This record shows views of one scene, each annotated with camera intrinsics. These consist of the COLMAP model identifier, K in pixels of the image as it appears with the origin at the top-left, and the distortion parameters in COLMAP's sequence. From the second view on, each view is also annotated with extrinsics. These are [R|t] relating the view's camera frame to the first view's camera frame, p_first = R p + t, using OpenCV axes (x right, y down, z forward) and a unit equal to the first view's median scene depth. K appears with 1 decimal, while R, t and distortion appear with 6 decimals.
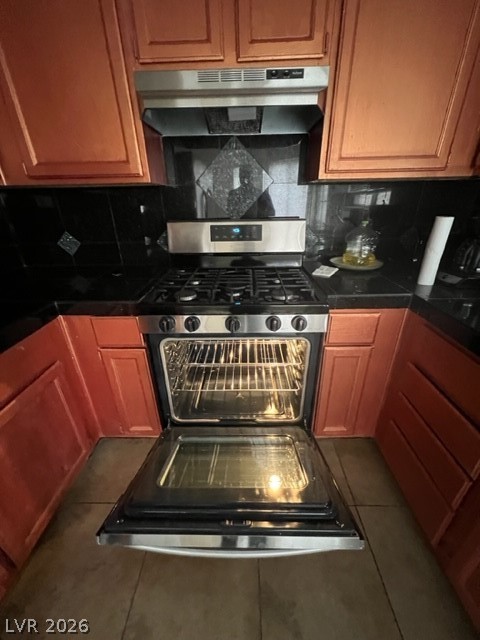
lens RADIAL K [[257.1, 0, 241.1], [0, 257.1, 318.4], [0, 0, 1]] dist [0.001590, 0.000148]
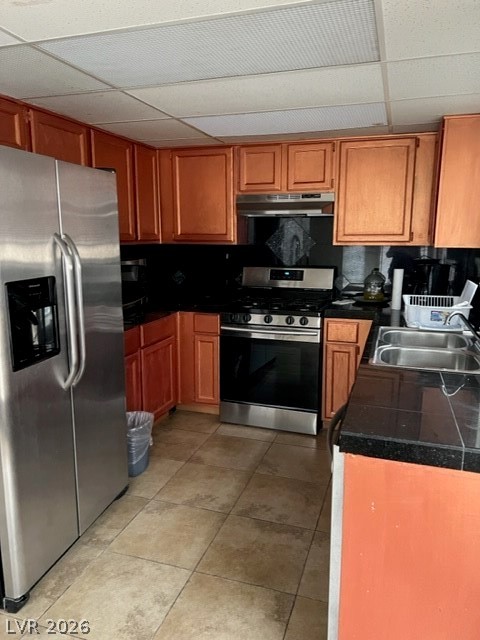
lens RADIAL K [[481.6, 0, 242.7], [0, 481.6, 322.2], [0, 0, 1]] dist [0.075540, -0.094211]
pose [[0.956677, 0.072256, -0.282044, 0.667261], [-0.142102, 0.961378, -0.235710, 0.765946], [0.254119, 0.265577, 0.929996, -1.947484]]
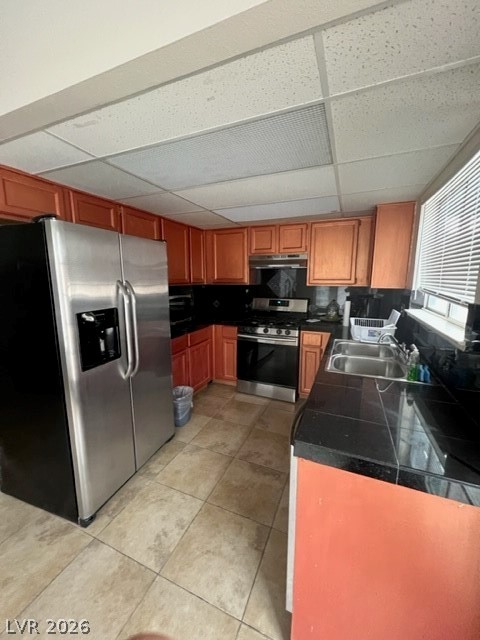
lens RADIAL K [[257.1, 0, 241.1], [0, 257.1, 318.4], [0, 0, 1]] dist [0.001590, 0.000148]
pose [[0.927010, 0.078167, -0.366800, 0.687991], [-0.176985, 0.953462, -0.244105, 0.582397], [0.330648, 0.291206, 0.897703, -1.593649]]
